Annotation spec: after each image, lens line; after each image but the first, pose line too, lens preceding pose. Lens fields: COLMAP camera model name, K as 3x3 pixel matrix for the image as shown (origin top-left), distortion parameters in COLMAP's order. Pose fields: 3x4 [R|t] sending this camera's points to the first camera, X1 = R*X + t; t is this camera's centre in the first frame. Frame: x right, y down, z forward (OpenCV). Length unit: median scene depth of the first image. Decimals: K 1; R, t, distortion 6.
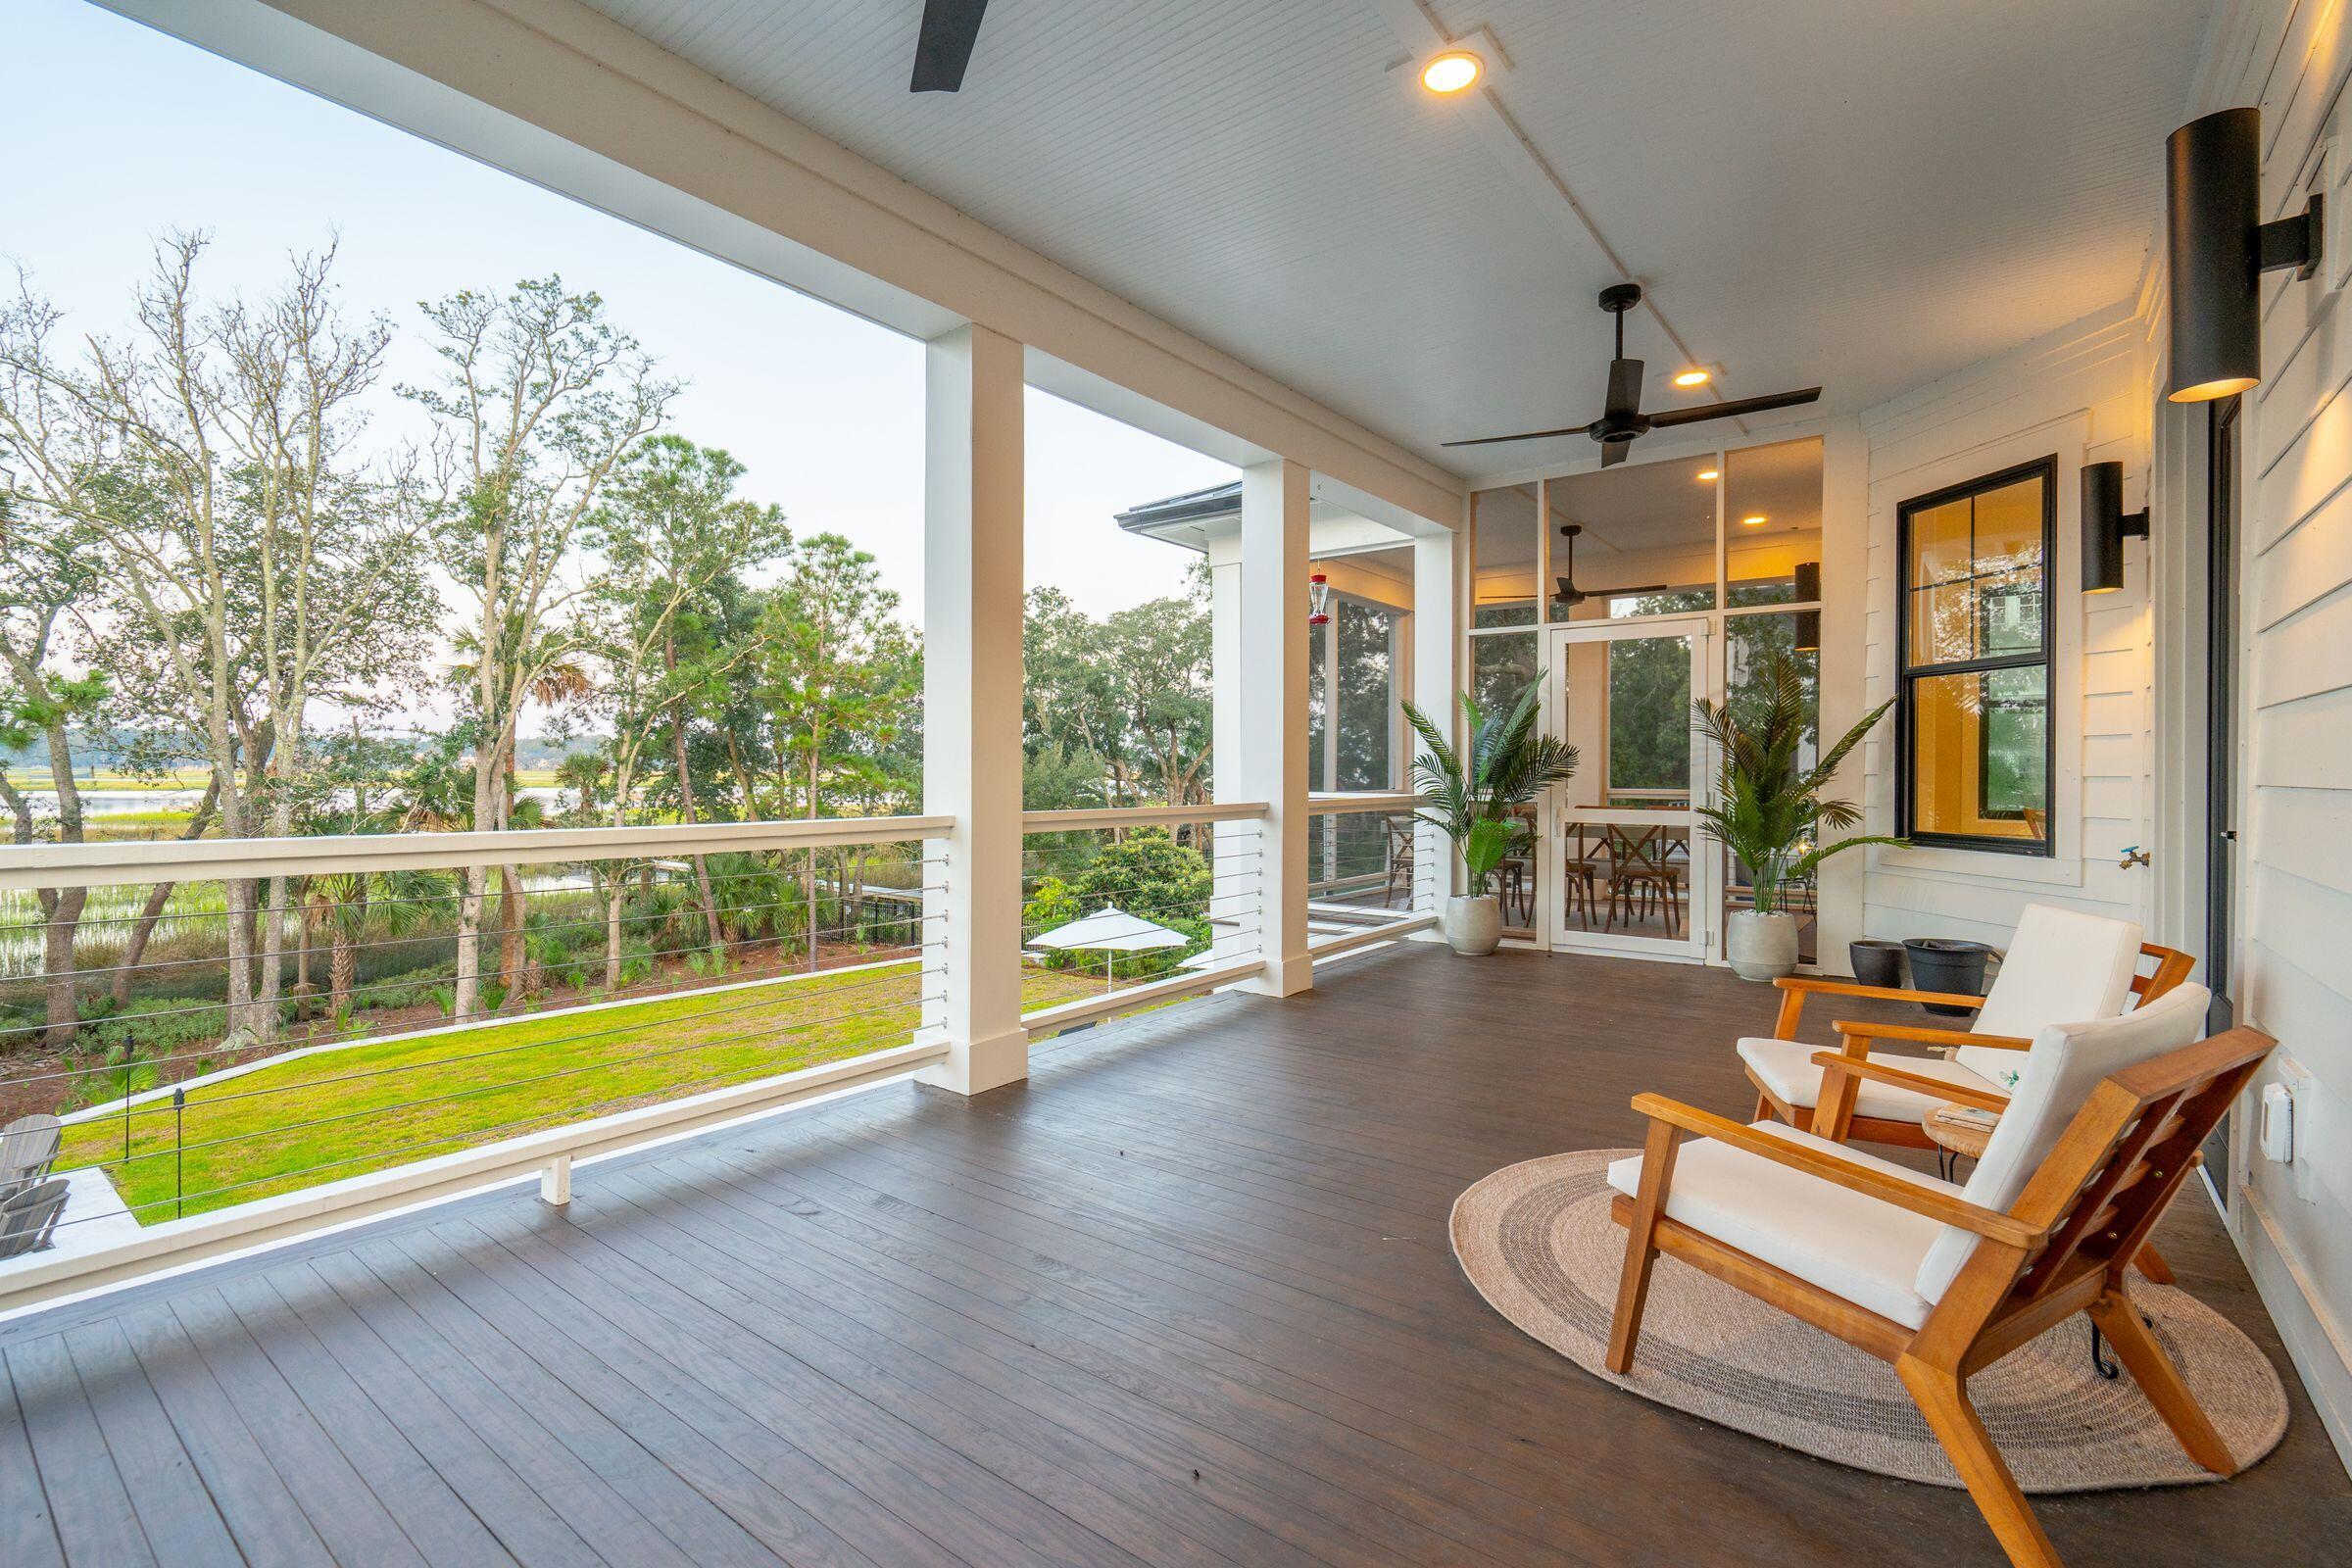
lens RADIAL K [[1061.4, 0, 1174.4], [0, 1061.4, 779.4], [0, 0, 1]] dist [-0.000158, 0.000440]
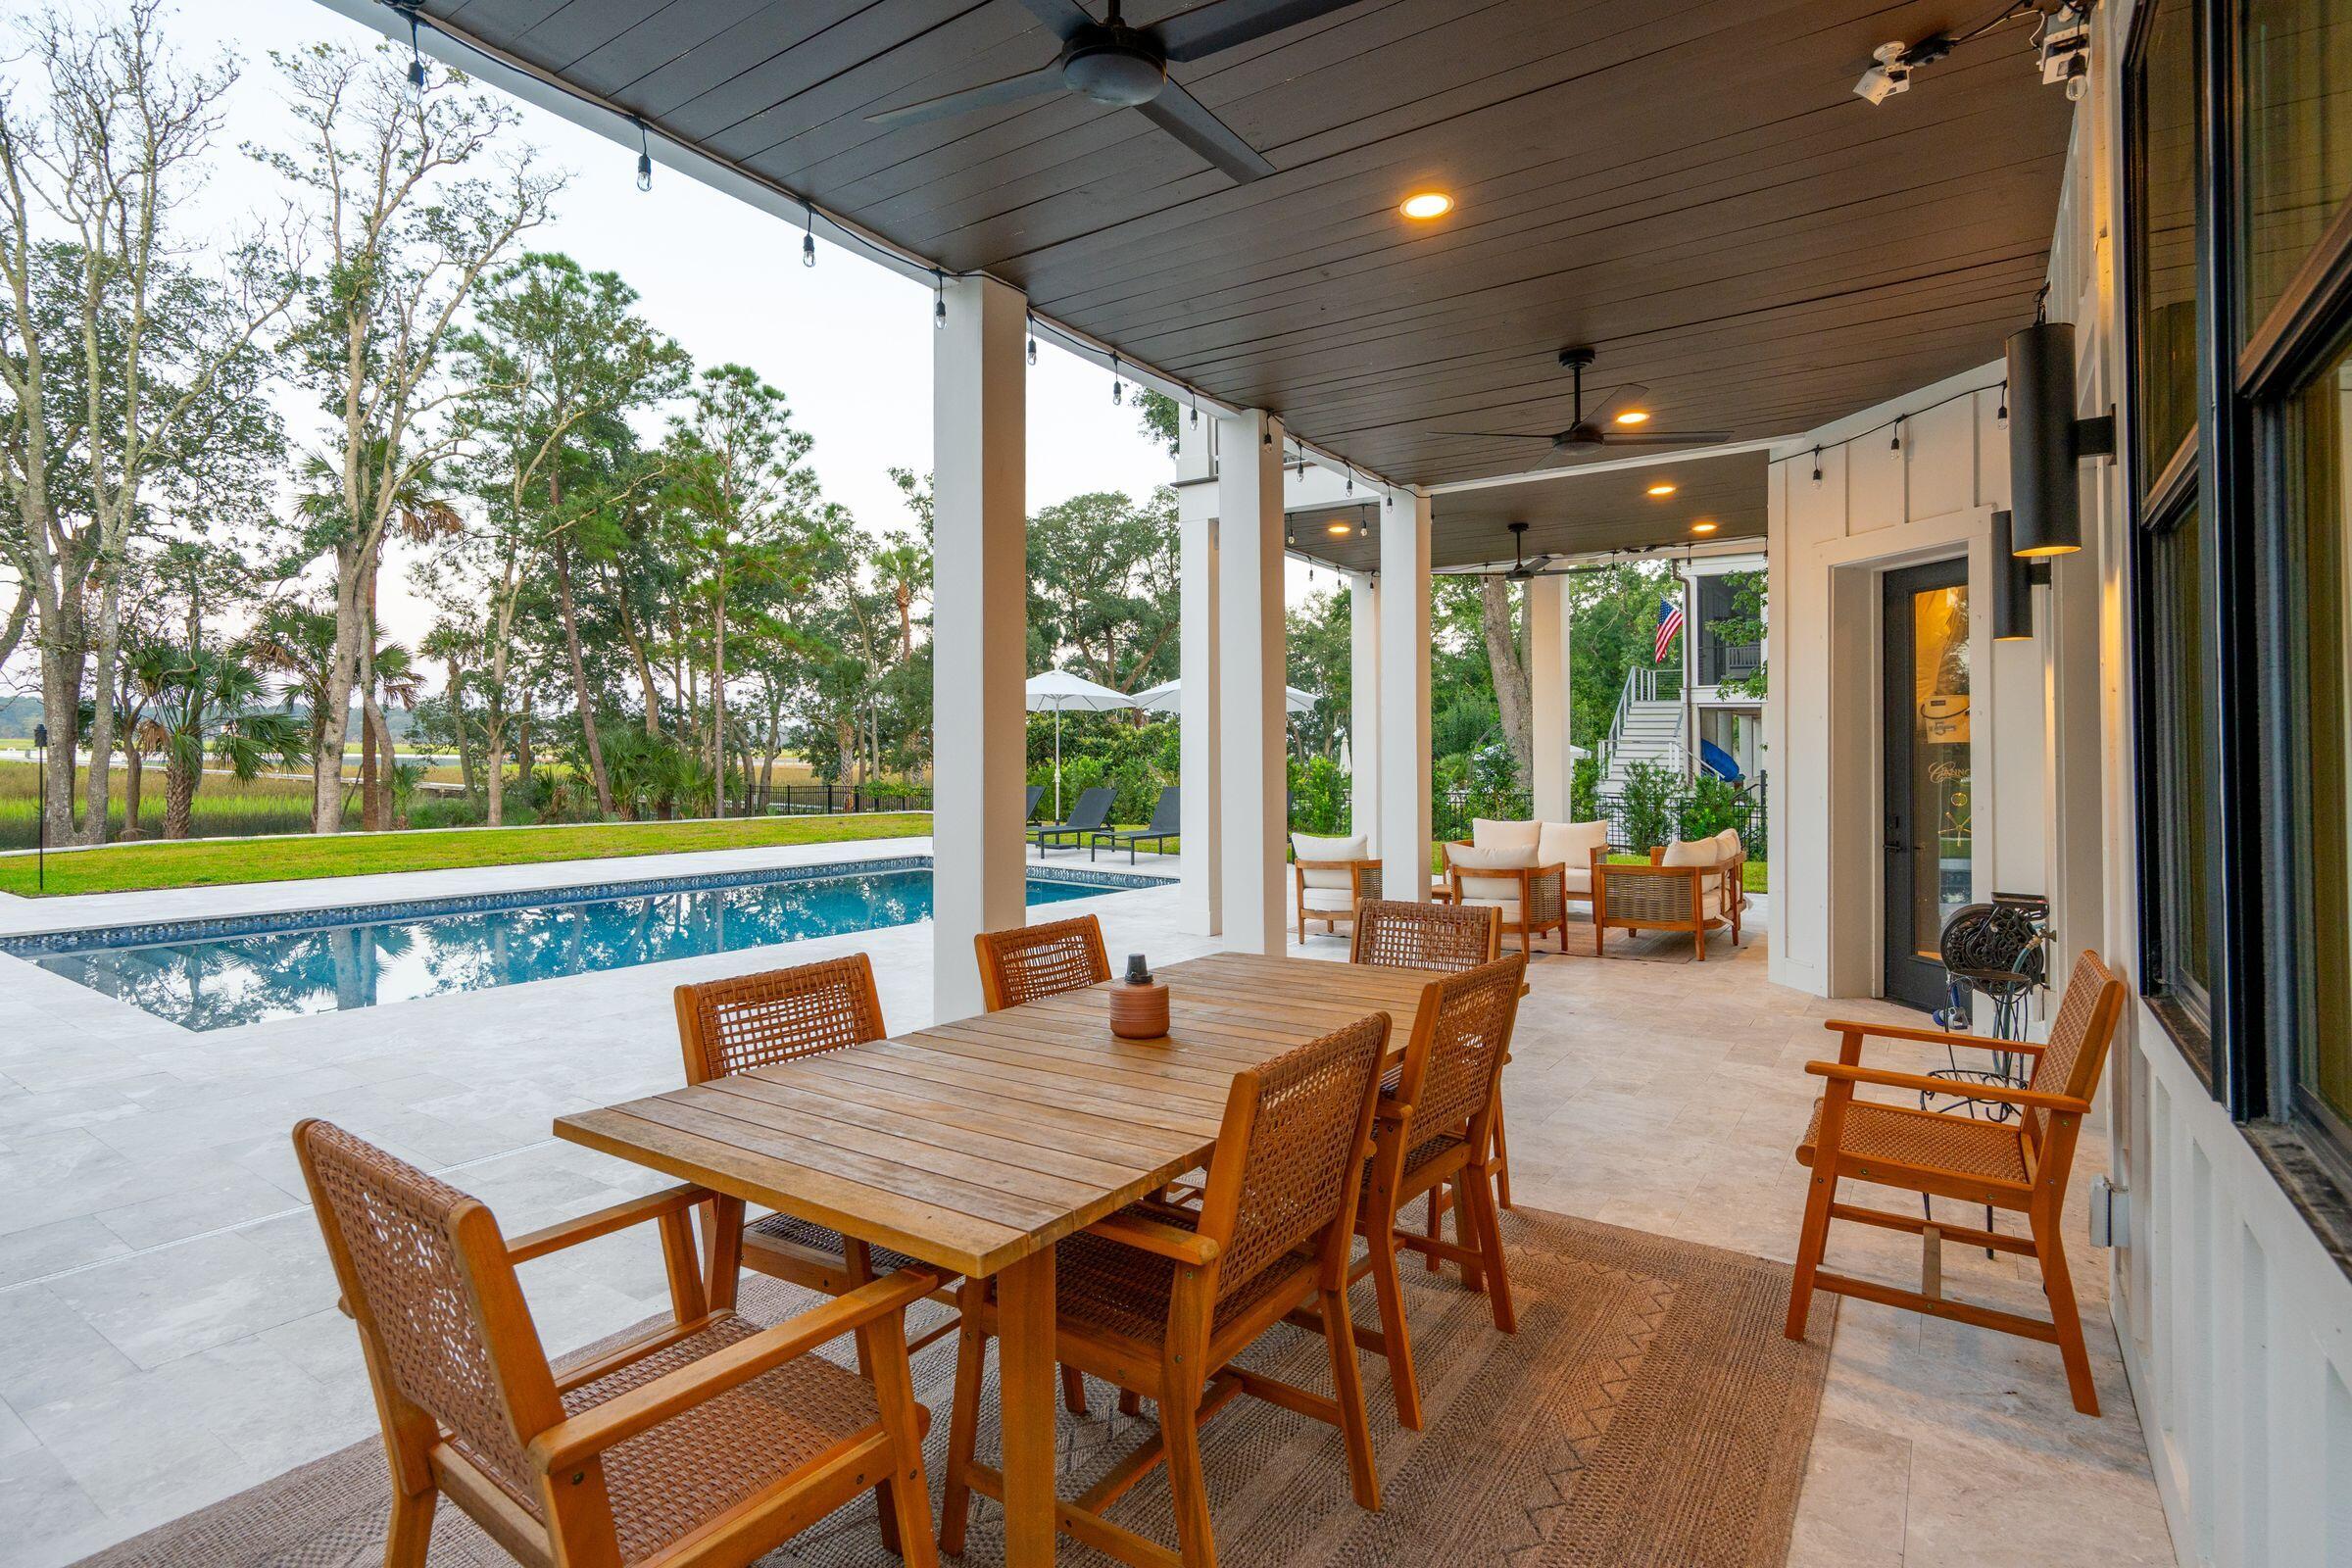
lens RADIAL K [[1162.1, 0, 1187.9], [0, 1162.1, 770.2], [0, 0, 1]] dist [0.004663, -0.001550]
pose [[0.997438, -0.006569, 0.071231, -0.010848], [0.006609, 0.999978, -0.000332, 0.123679], [-0.071227, 0.000802, 0.997460, -0.025263]]
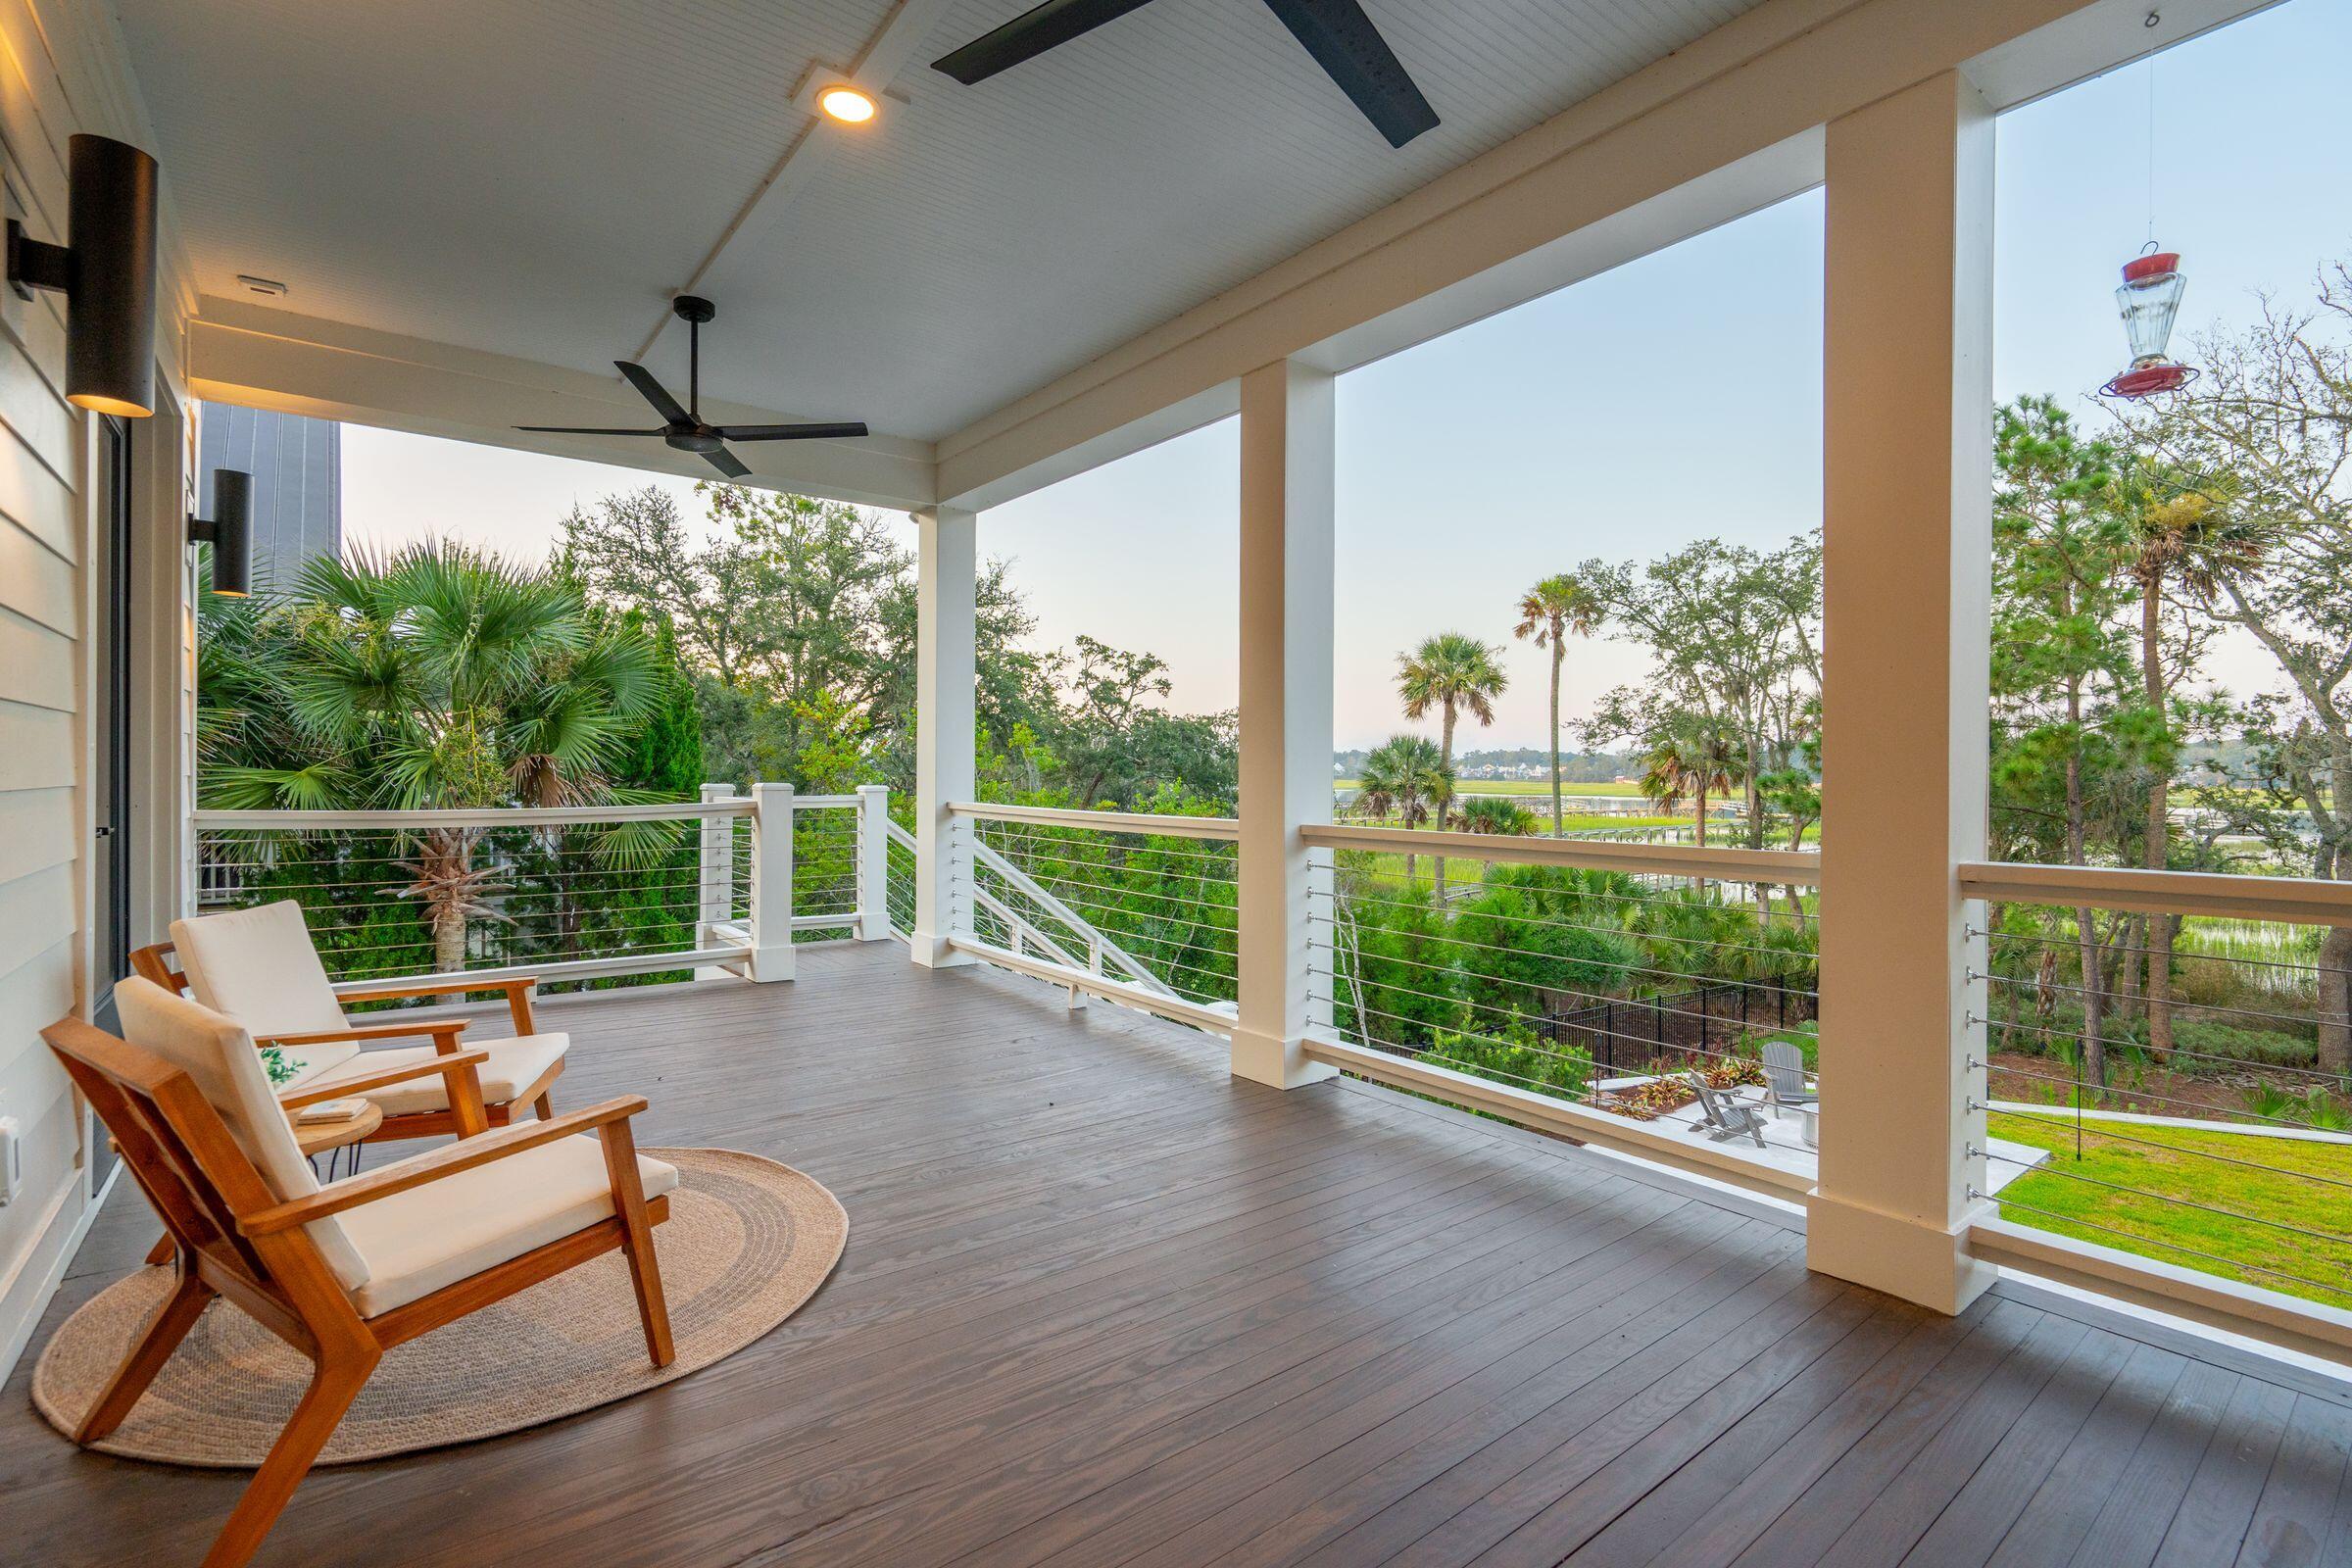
lens RADIAL K [[1061.4, 0, 1126.4], [0, 1061.4, 781.4], [0, 0, 1]] dist [-0.000158, 0.000440]
pose [[-0.262397, -0.000596, -0.964960, 0.120892], [-0.016420, 0.999858, 0.003847, -0.001358], [0.964820, 0.016854, -0.262369, 0.157071]]
